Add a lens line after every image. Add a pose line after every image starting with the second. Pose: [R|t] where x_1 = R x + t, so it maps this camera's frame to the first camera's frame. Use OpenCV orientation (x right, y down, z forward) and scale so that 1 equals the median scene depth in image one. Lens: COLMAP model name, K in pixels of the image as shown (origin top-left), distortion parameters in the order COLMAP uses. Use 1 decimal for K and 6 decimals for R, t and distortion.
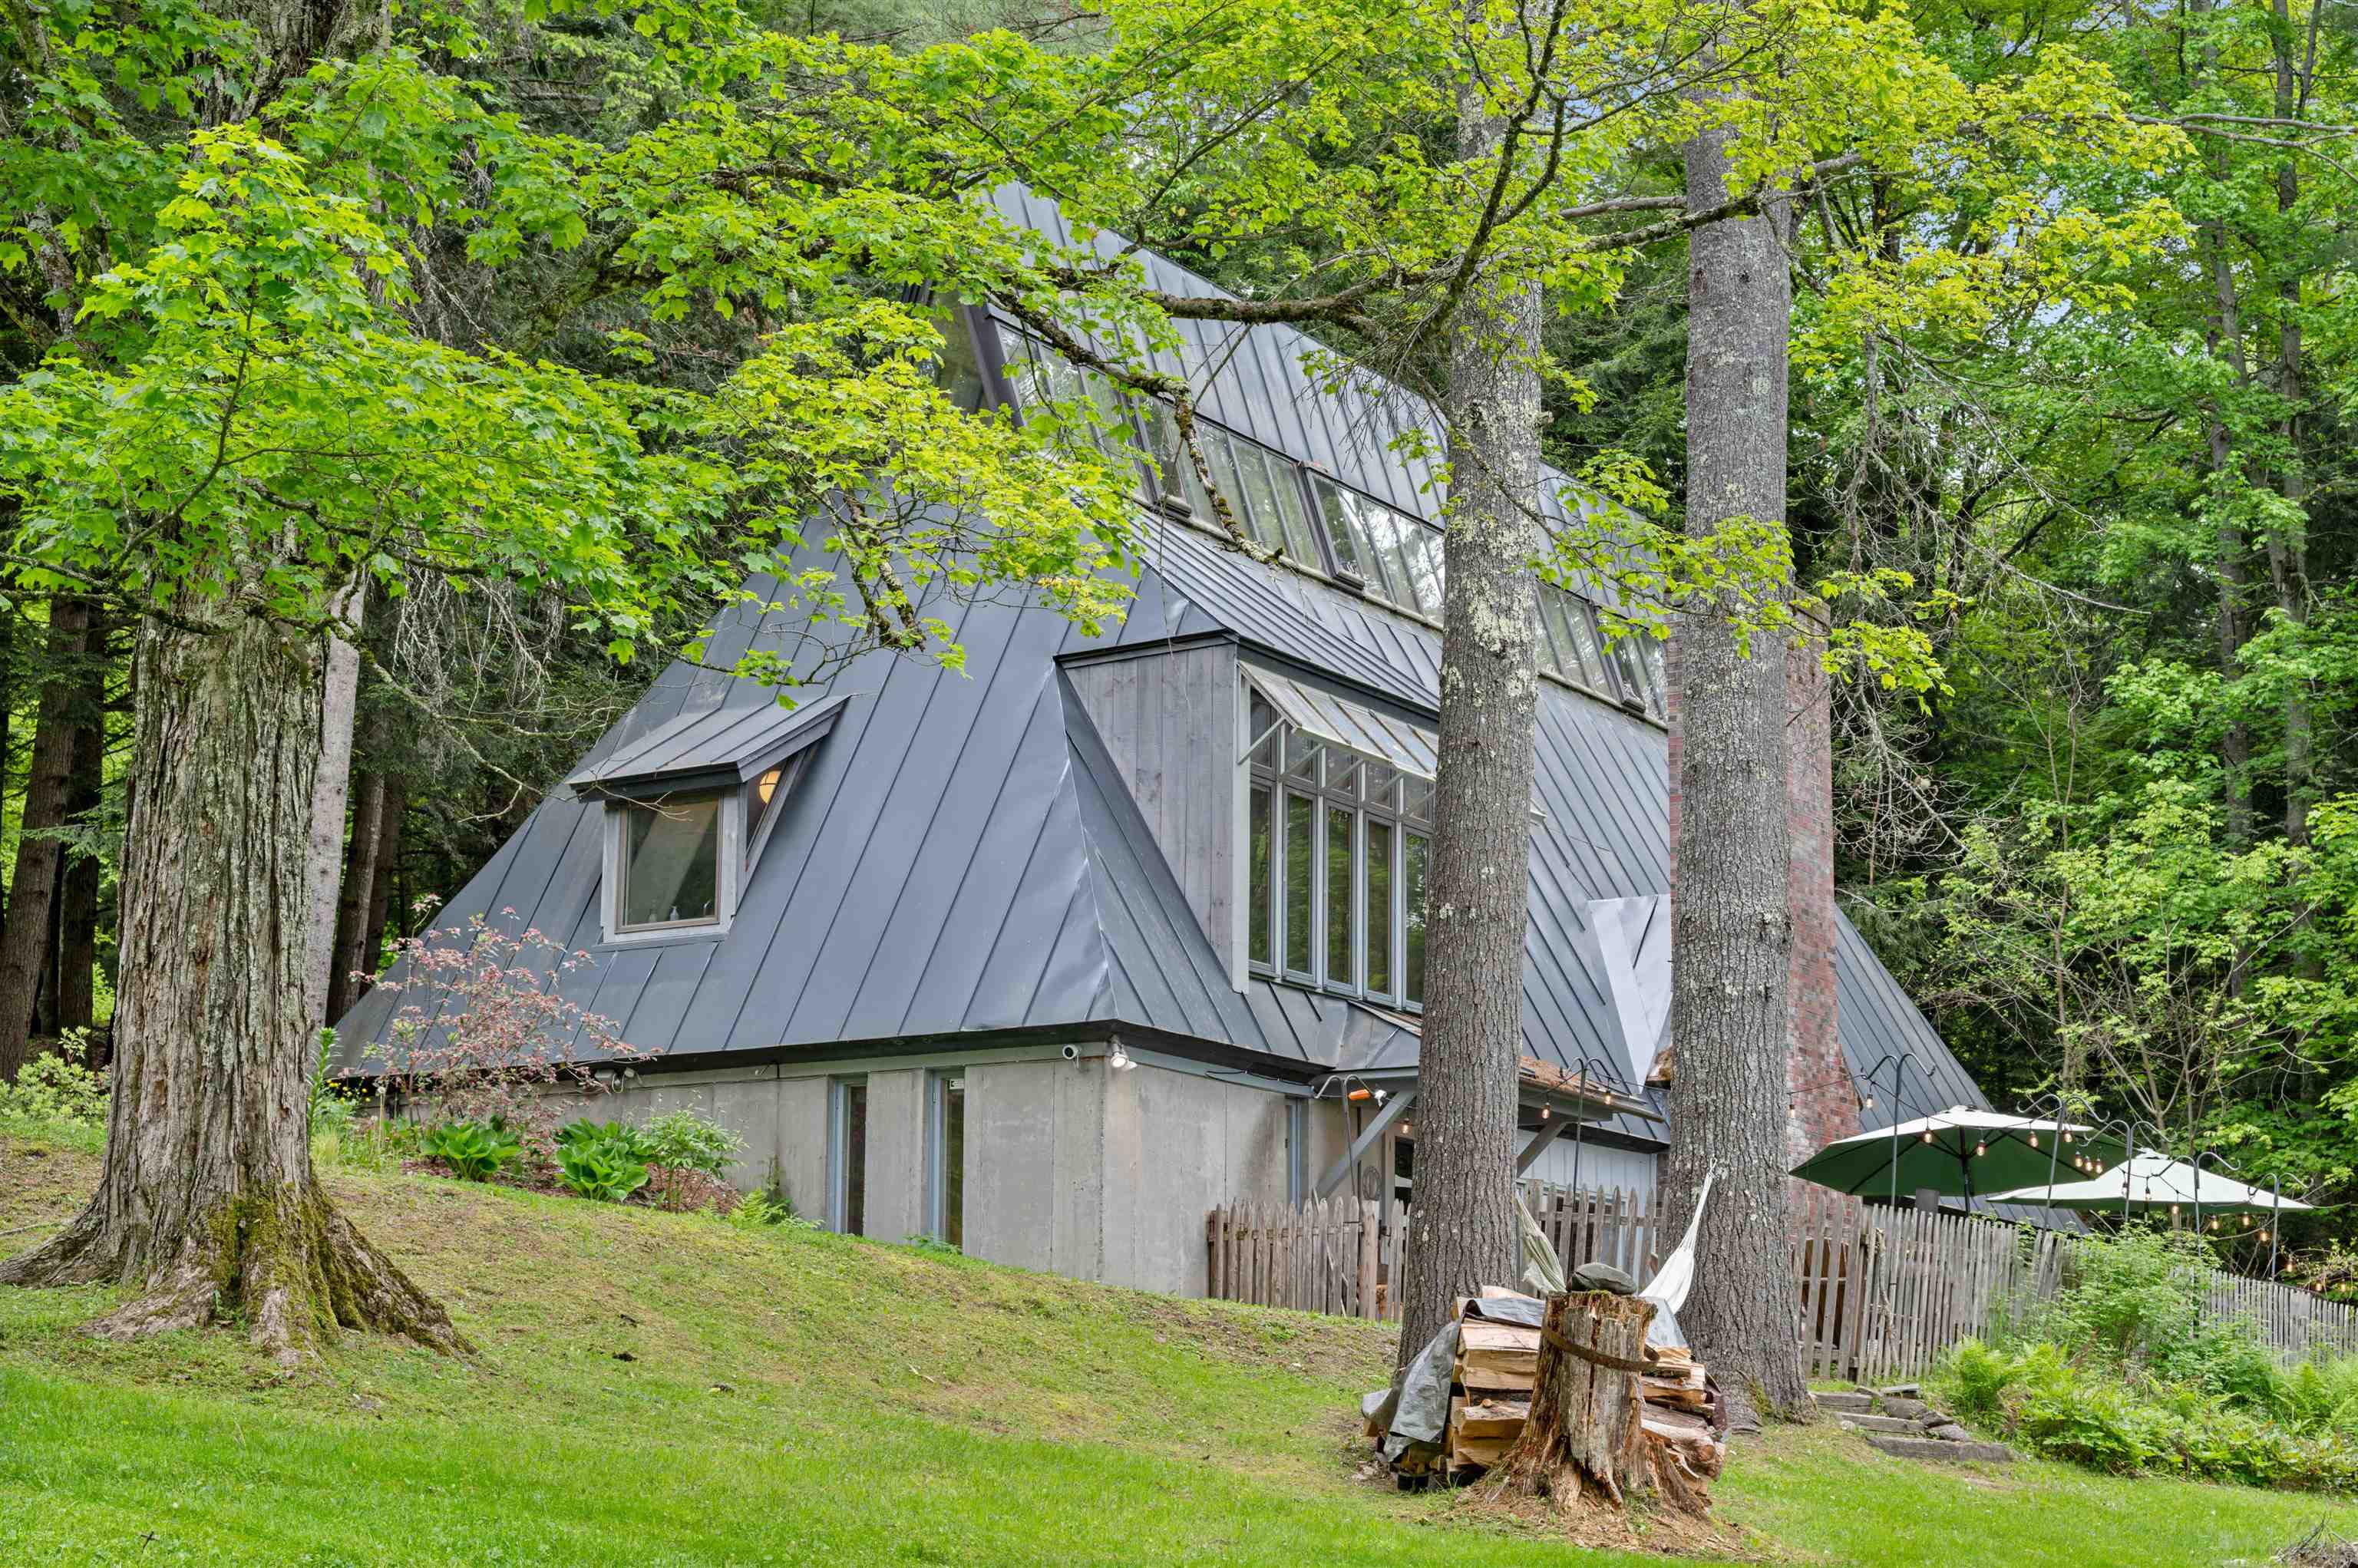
lens RADIAL K [[3772.9, 0, 1178.0], [0, 3772.9, 789.2], [0, 0, 1]] dist [0.037749, 0.000000]
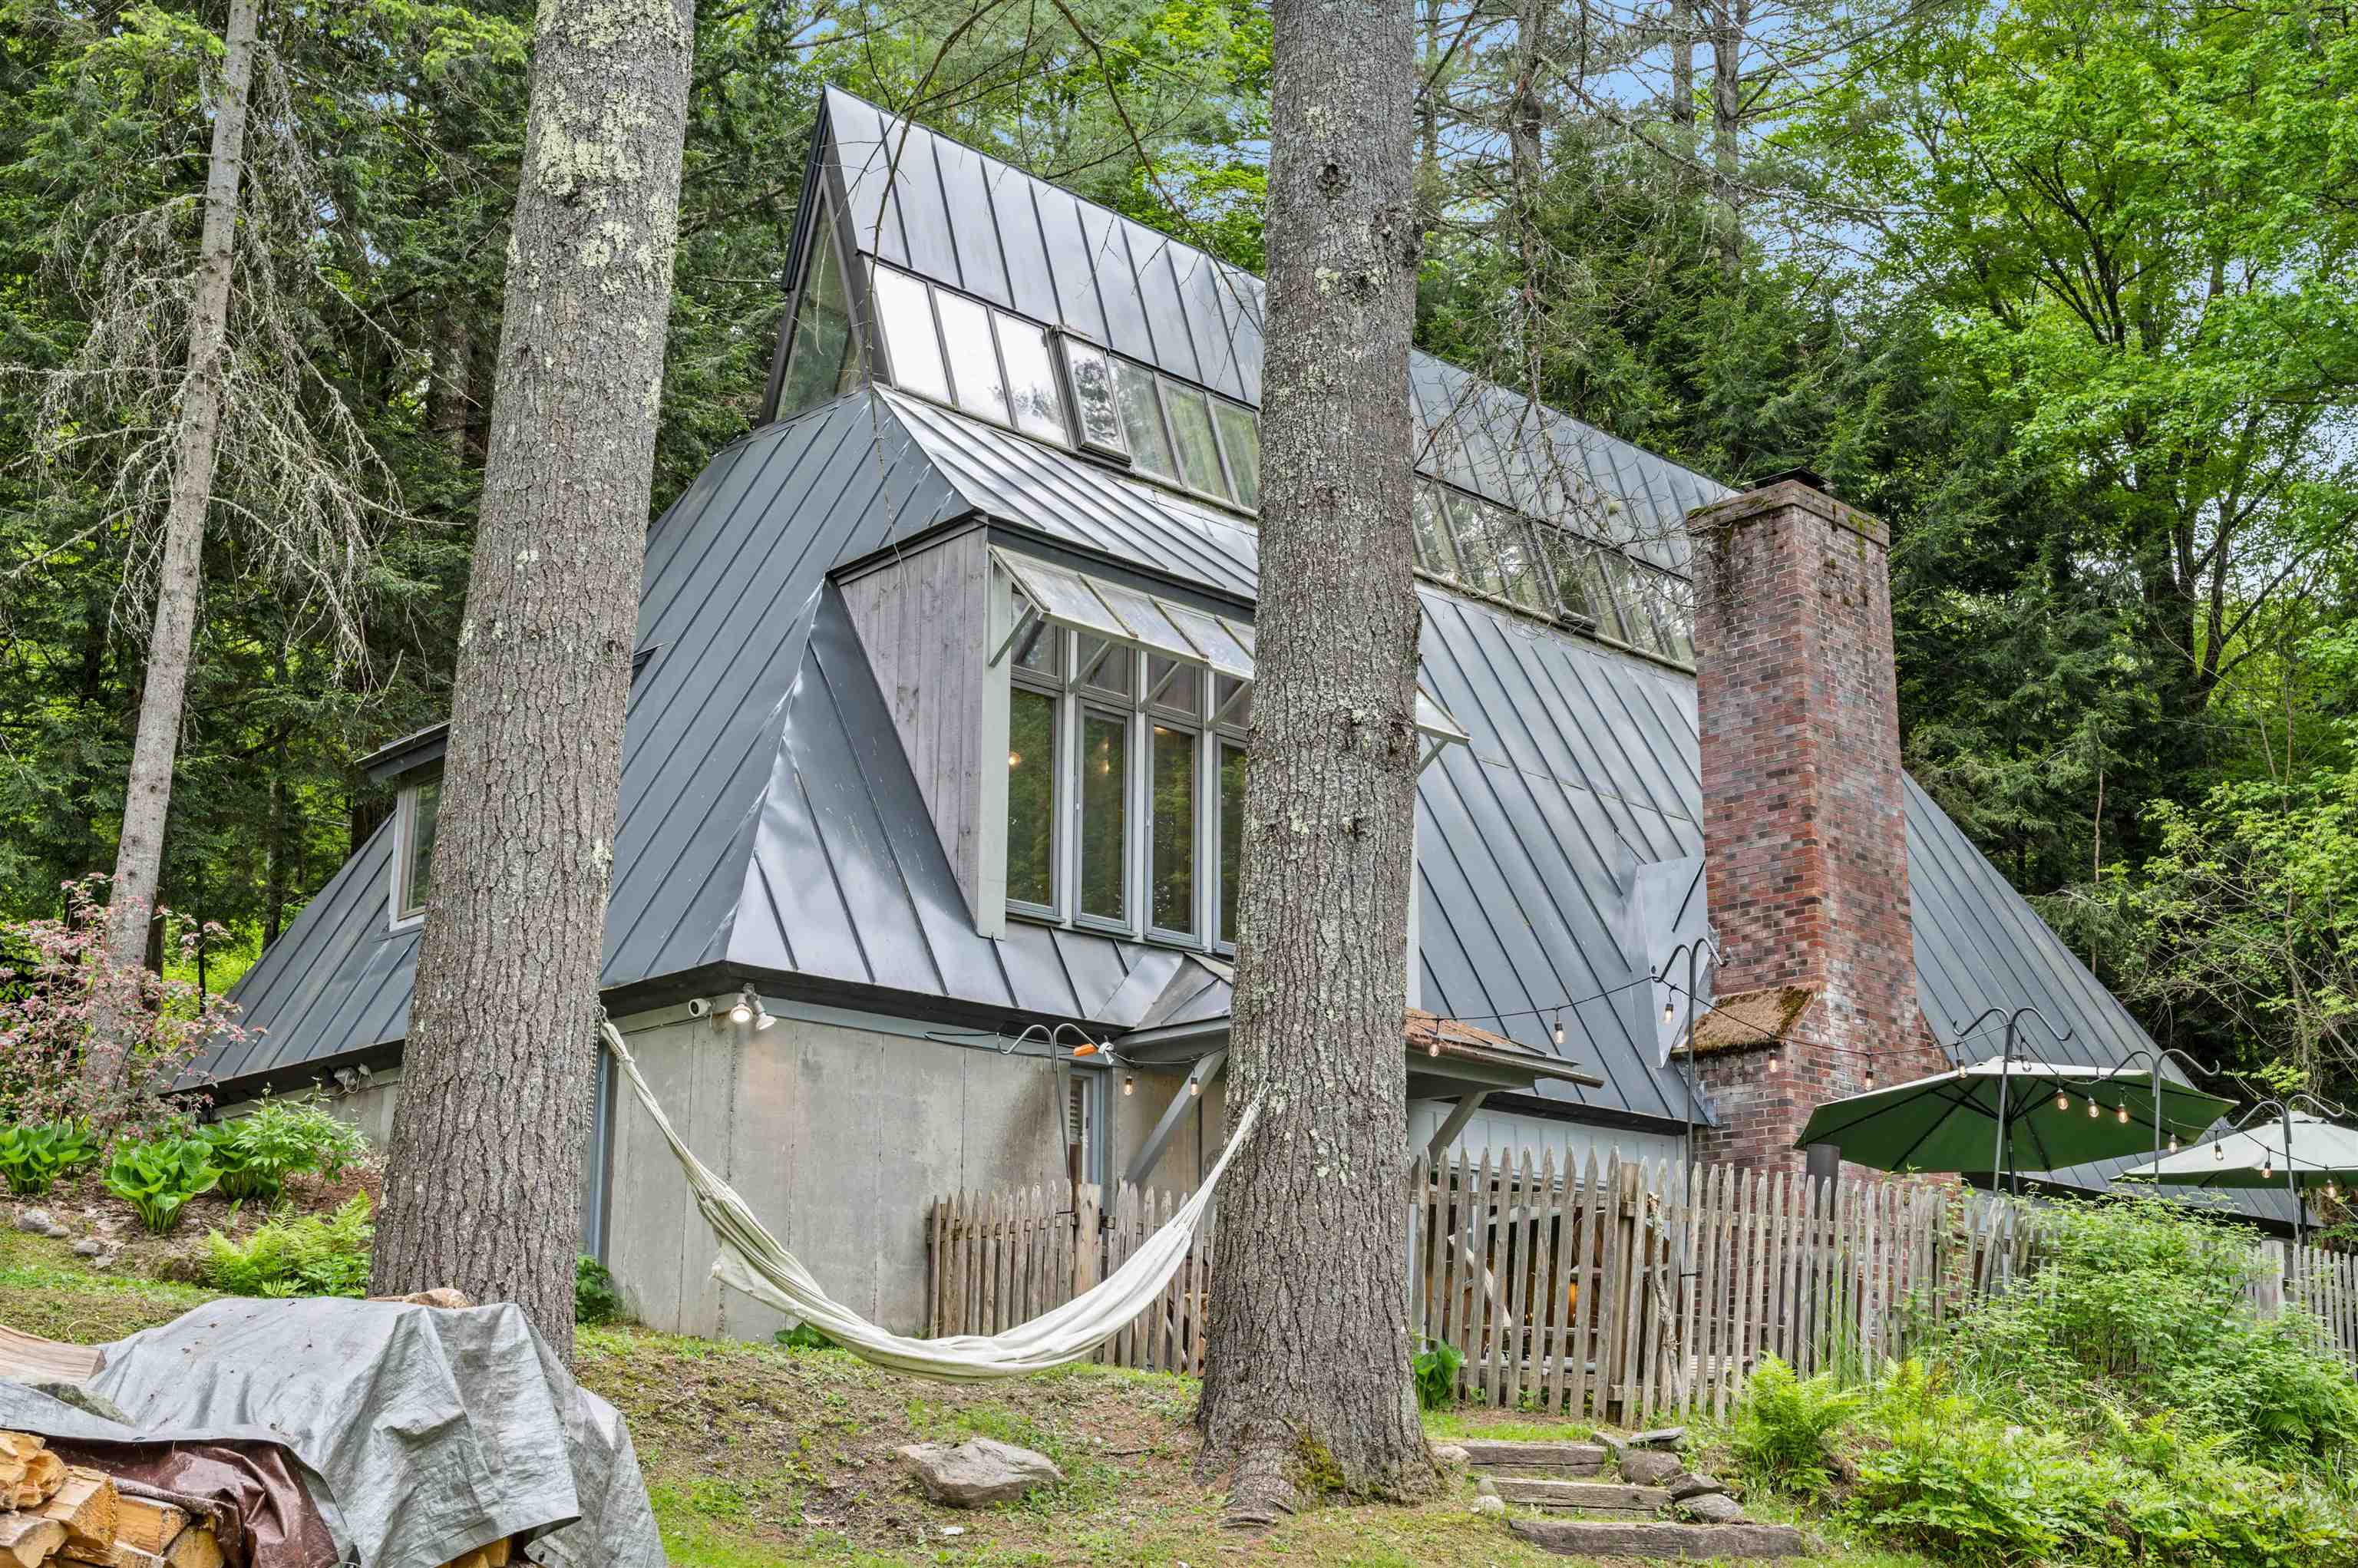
lens RADIAL K [[2609.0, 0, 1180.5], [0, 2609.0, 773.9], [0, 0, 1]] dist [0.014139, 0.000000]
pose [[0.970769, -0.067390, -0.230360, 0.193933], [0.051127, 0.995807, -0.075862, 0.064969], [0.234507, 0.061867, 0.970144, 0.465719]]
